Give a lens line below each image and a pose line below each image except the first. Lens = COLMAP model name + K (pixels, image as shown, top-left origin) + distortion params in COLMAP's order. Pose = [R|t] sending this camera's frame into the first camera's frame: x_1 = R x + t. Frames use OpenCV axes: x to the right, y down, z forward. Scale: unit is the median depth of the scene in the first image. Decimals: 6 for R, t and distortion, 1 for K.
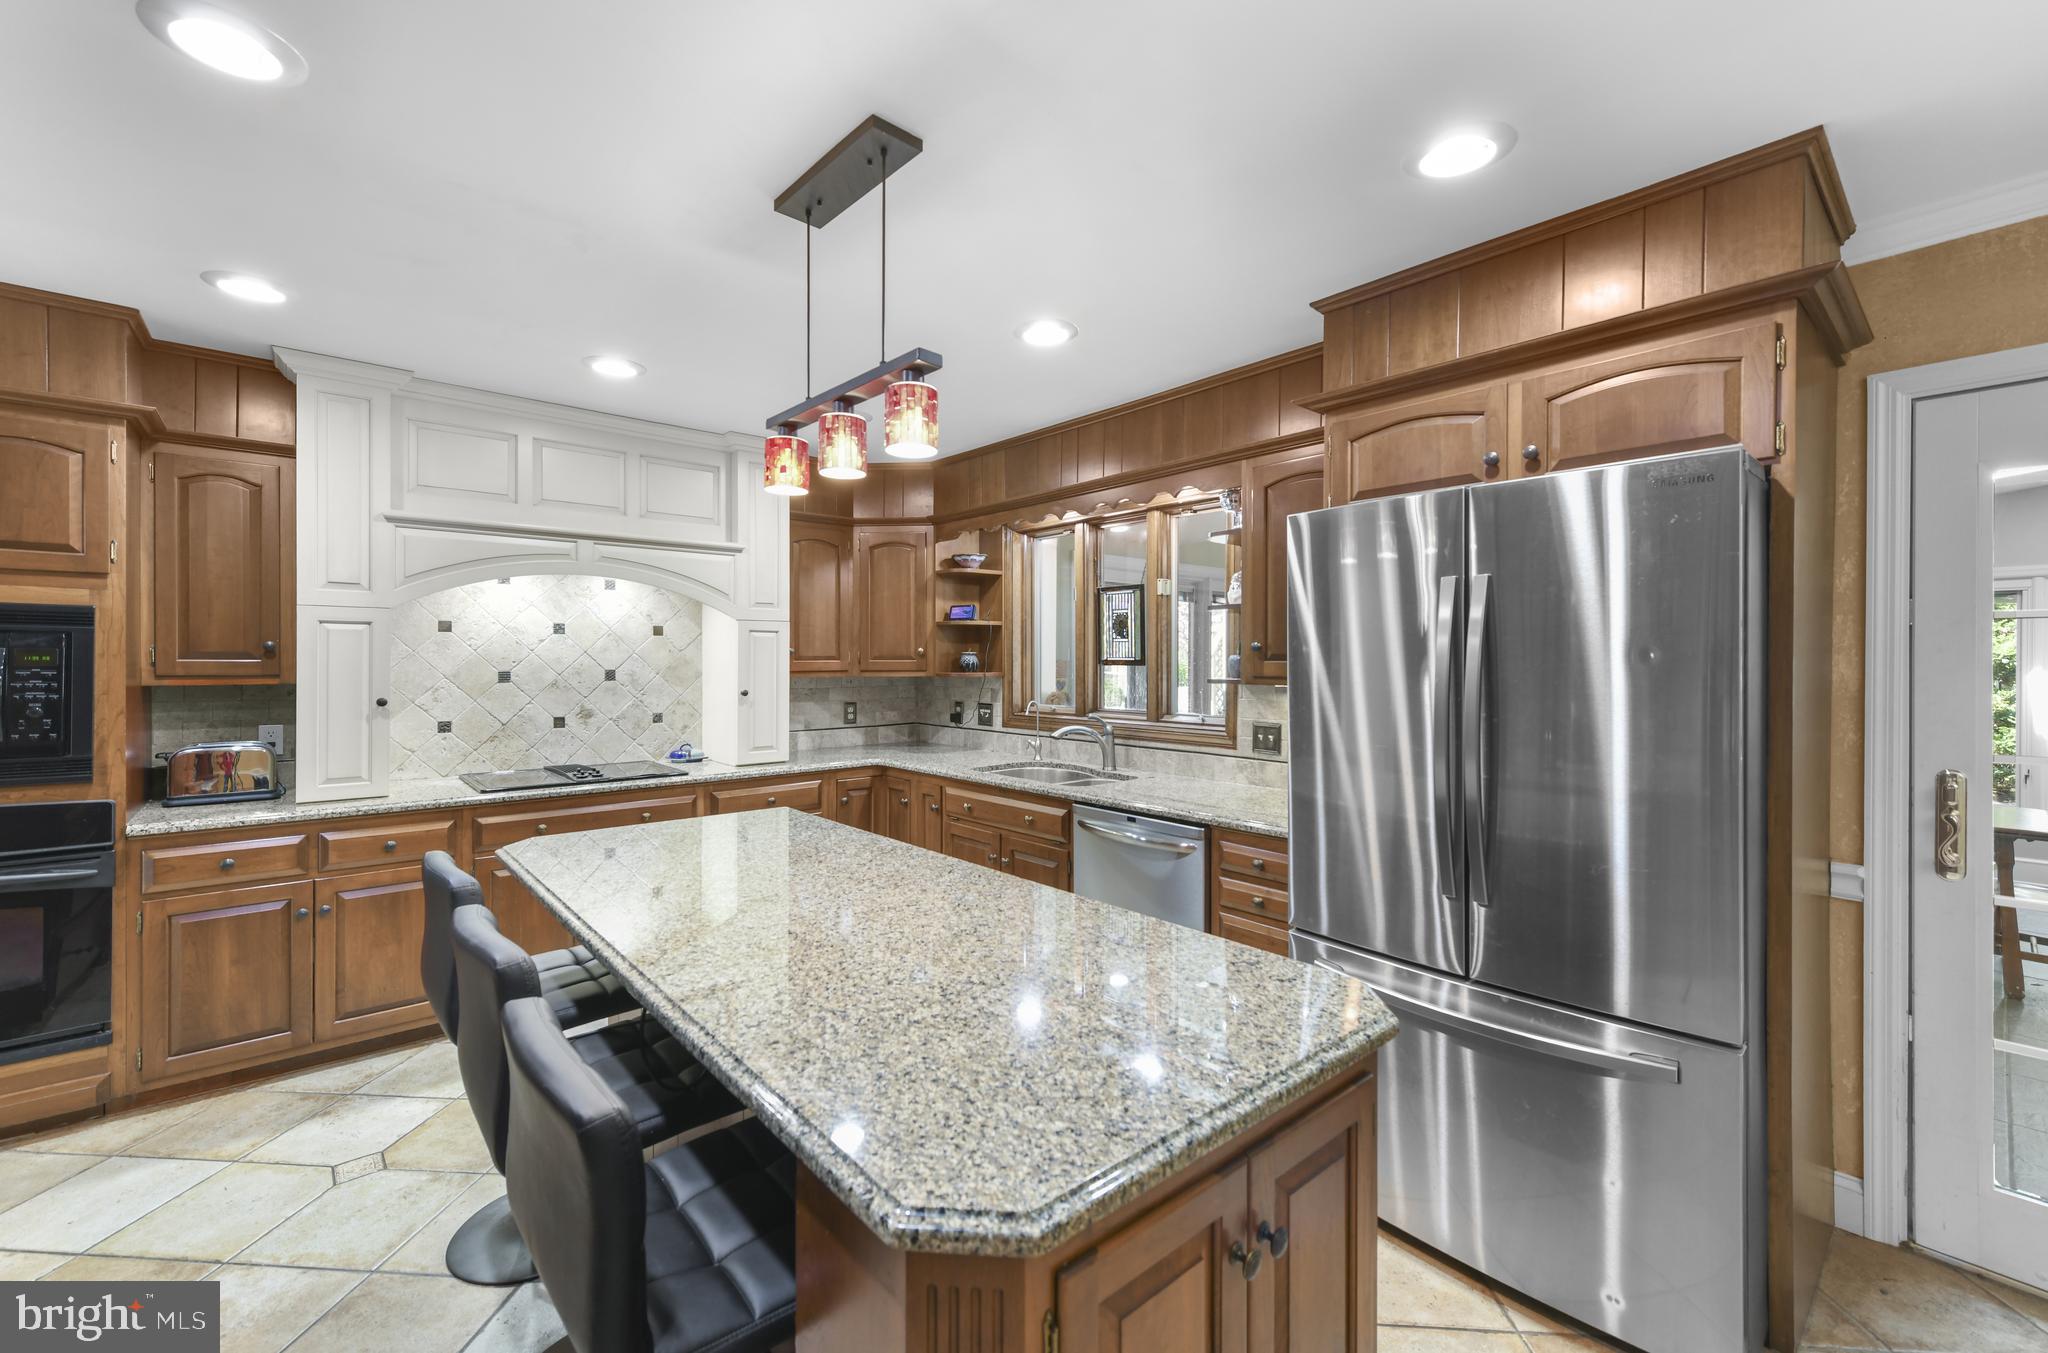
lens RADIAL K [[837.7, 0, 973.6], [0, 837.7, 662.5], [0, 0, 1]] dist [0.002443, -0.000013]
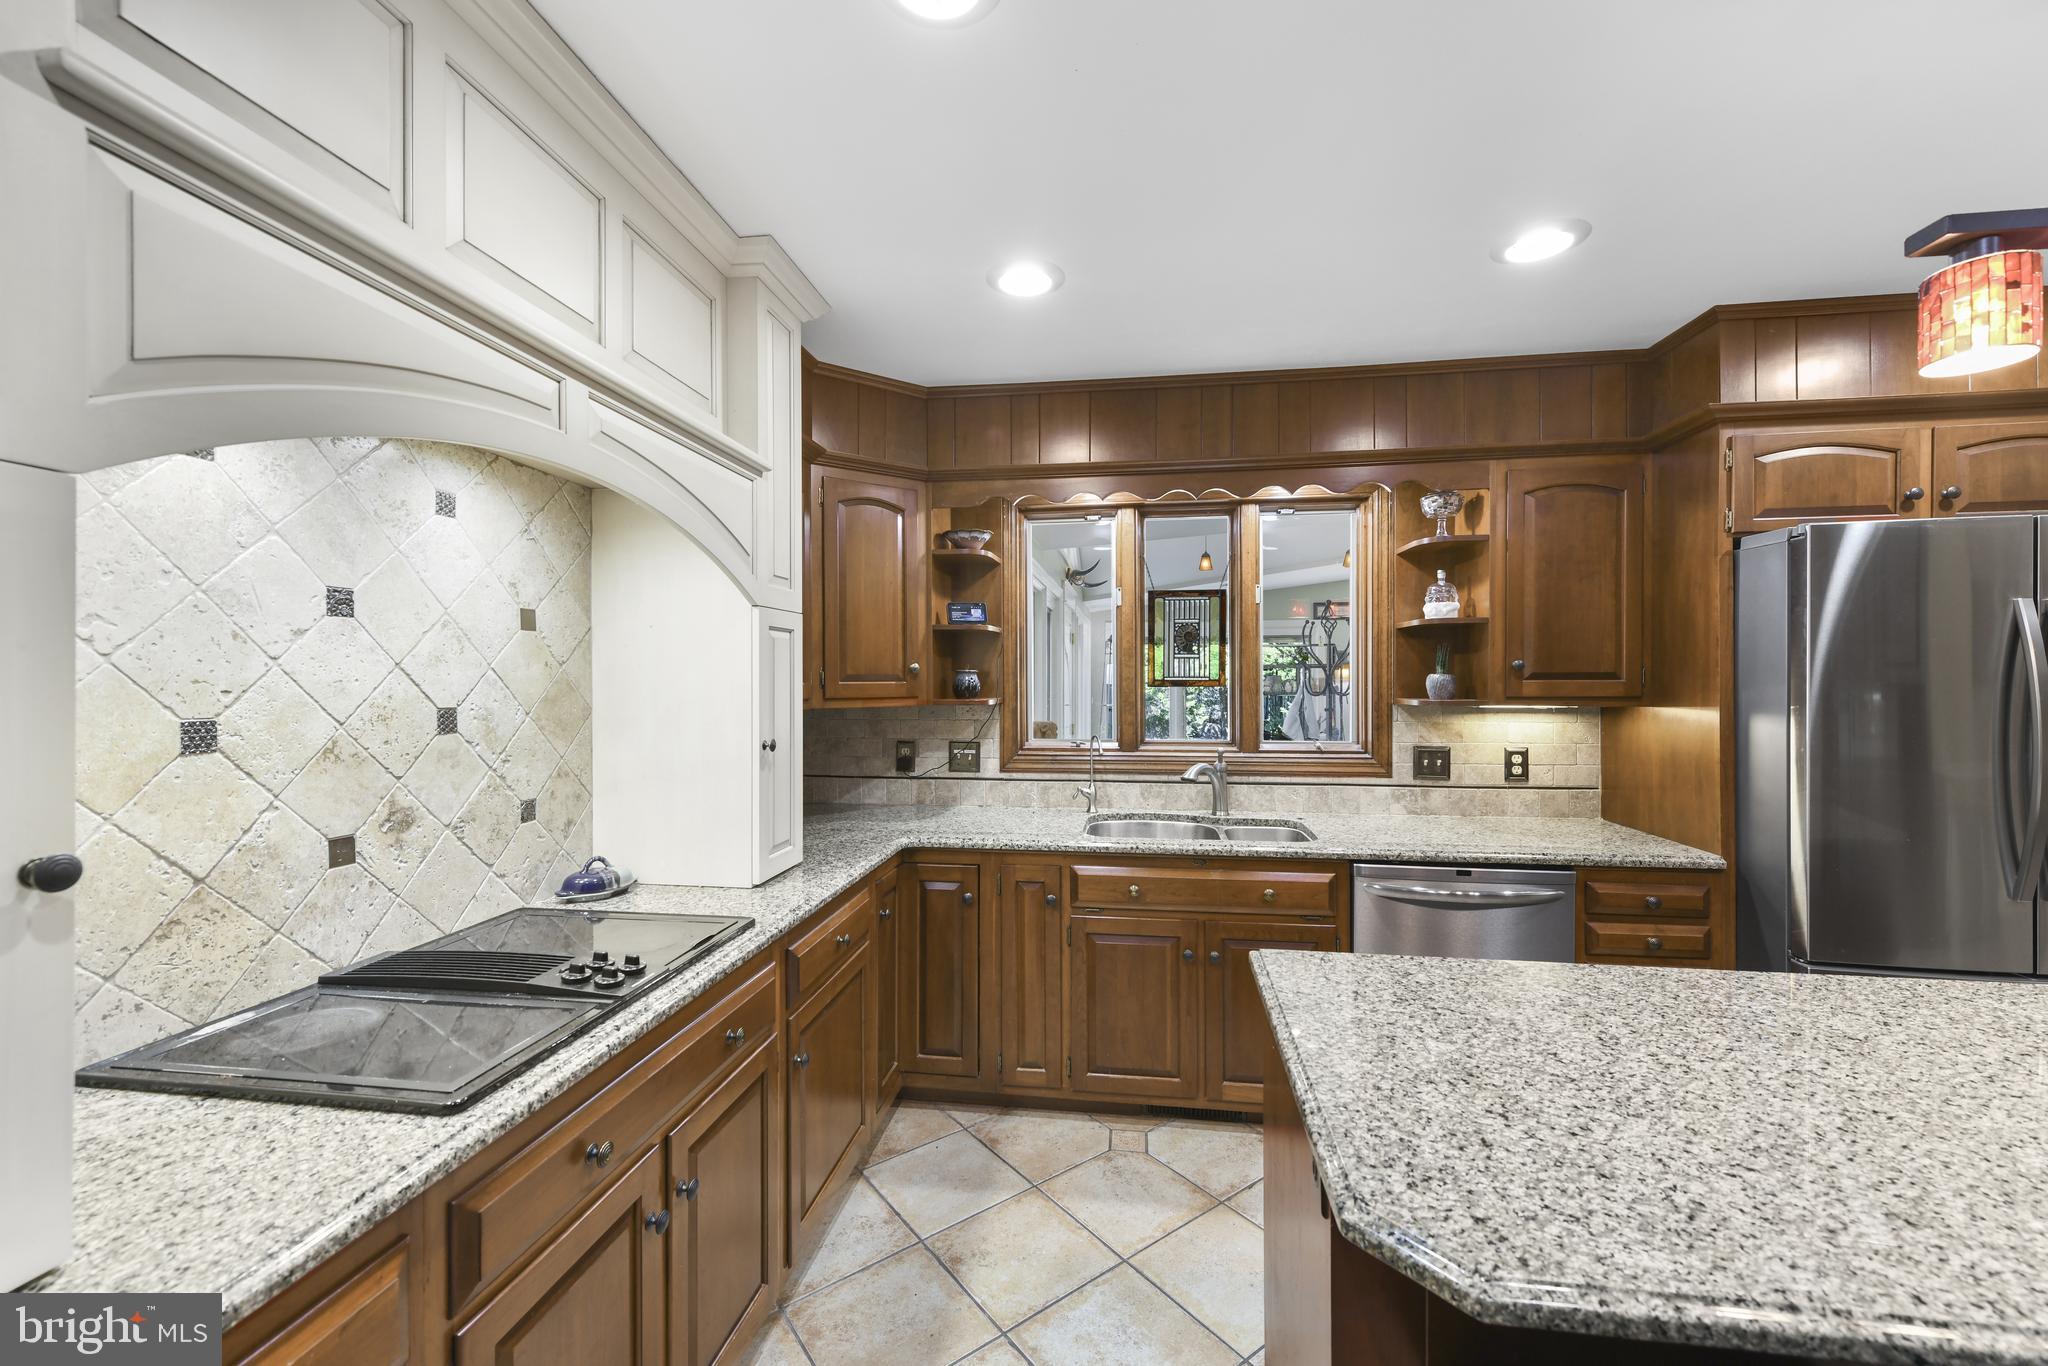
lens RADIAL K [[853.7, 0, 1024.8], [0, 853.7, 681.5], [0, 0, 1]] dist [0.004450, 0.000356]
pose [[0.738053, -0.005450, 0.674721, -0.516714], [0.004757, 0.999985, 0.002874, -0.004235], [-0.674726, 0.001088, 0.738067, 0.499073]]
